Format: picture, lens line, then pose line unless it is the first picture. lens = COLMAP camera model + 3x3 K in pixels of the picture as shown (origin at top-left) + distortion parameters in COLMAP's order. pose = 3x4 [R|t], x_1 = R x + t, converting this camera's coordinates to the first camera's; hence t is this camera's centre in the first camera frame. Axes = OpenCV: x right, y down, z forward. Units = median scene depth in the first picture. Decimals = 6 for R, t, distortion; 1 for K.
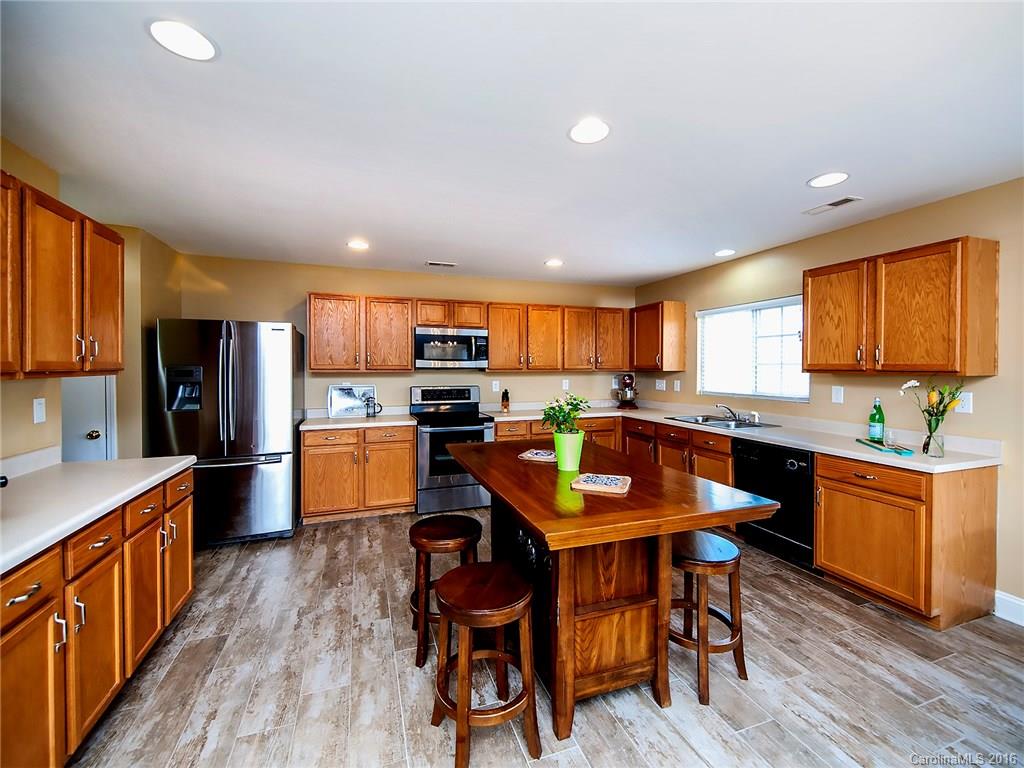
lens RADIAL K [[431.1, 0, 506.7], [0, 431.1, 364.5], [0, 0, 1]] dist [0.026093, -0.009093]
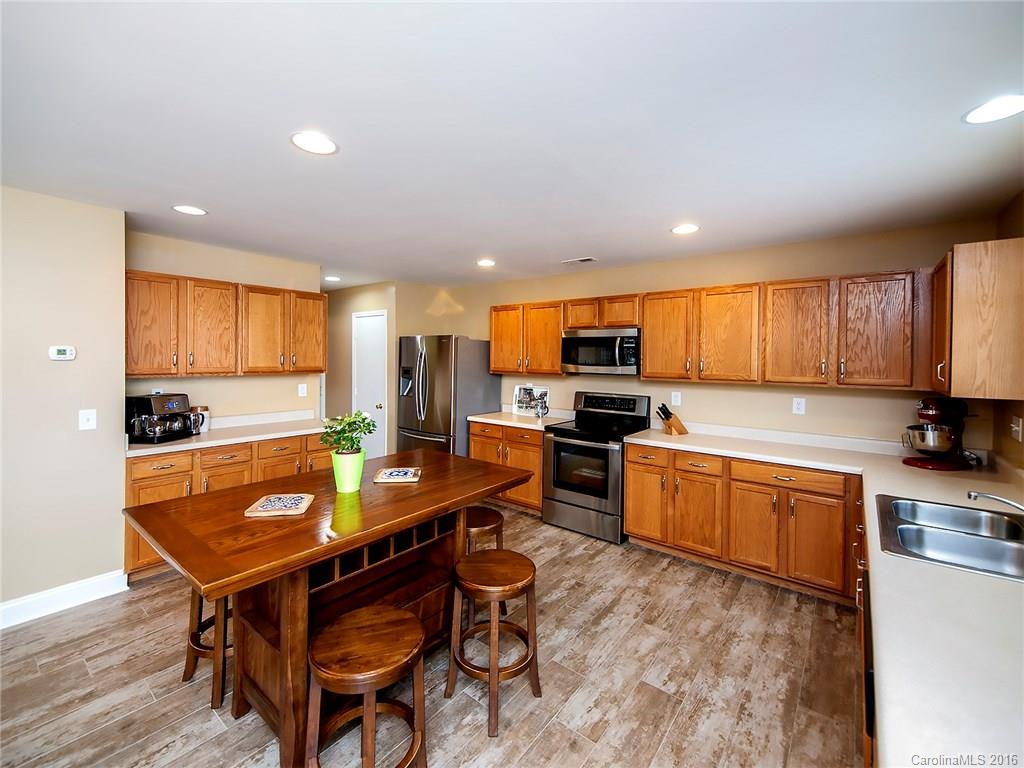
lens RADIAL K [[431.1, 0, 506.7], [0, 431.1, 364.5], [0, 0, 1]] dist [0.026093, -0.009093]
pose [[0.523633, 0.014948, -0.851813, 0.921273], [-0.016856, 0.999832, 0.007184, -0.024116], [0.851777, 0.010596, 0.523797, 0.647825]]
